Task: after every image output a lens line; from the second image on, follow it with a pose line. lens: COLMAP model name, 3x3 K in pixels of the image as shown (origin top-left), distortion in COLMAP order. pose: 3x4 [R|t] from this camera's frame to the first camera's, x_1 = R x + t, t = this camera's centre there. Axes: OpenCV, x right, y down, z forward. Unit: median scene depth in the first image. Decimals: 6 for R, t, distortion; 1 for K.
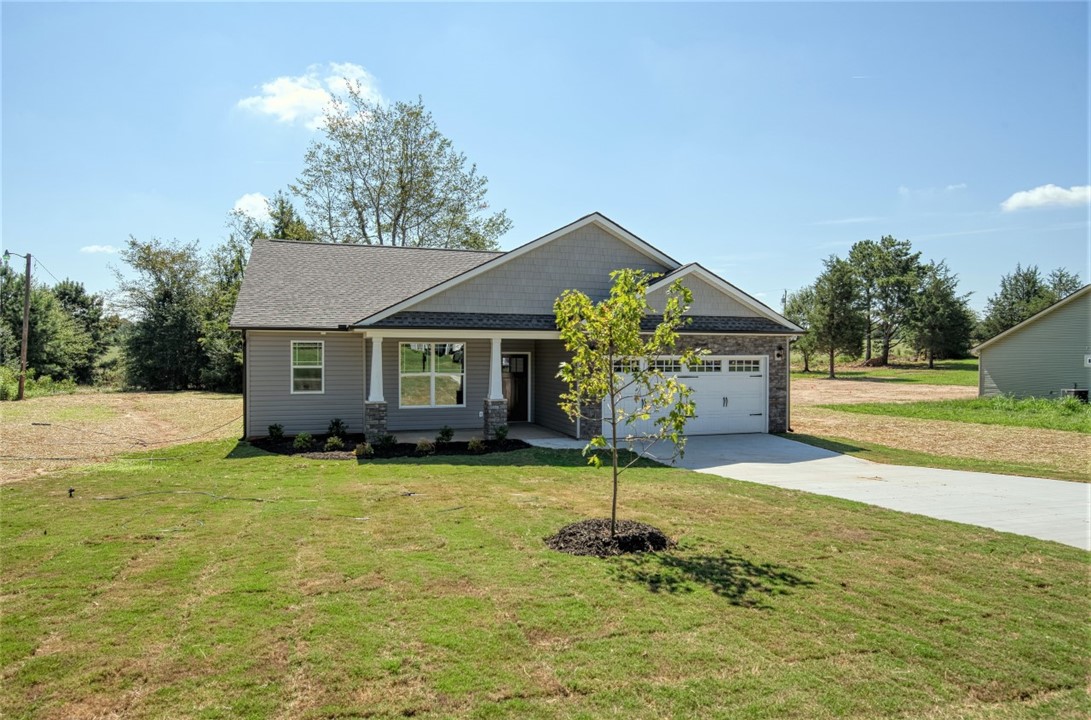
lens RADIAL K [[672.4, 0, 530.3], [0, 672.4, 363.9], [0, 0, 1]] dist [-0.001217, 0.000285]
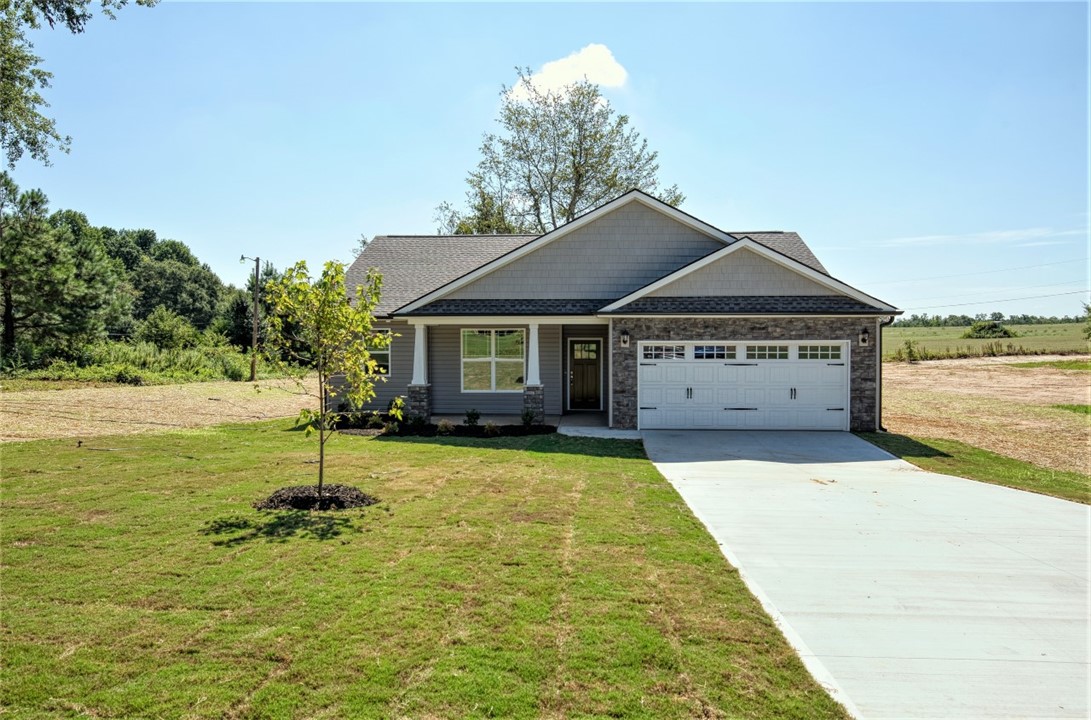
lens RADIAL K [[722.5, 0, 541.9], [0, 722.5, 363.6], [0, 0, 1]] dist [-0.003739, 0.002848]
pose [[0.928573, 0.008010, -0.371063, 0.330029], [-0.002426, 0.999877, 0.015515, 0.003727], [0.371141, -0.013507, 0.928478, 0.006999]]
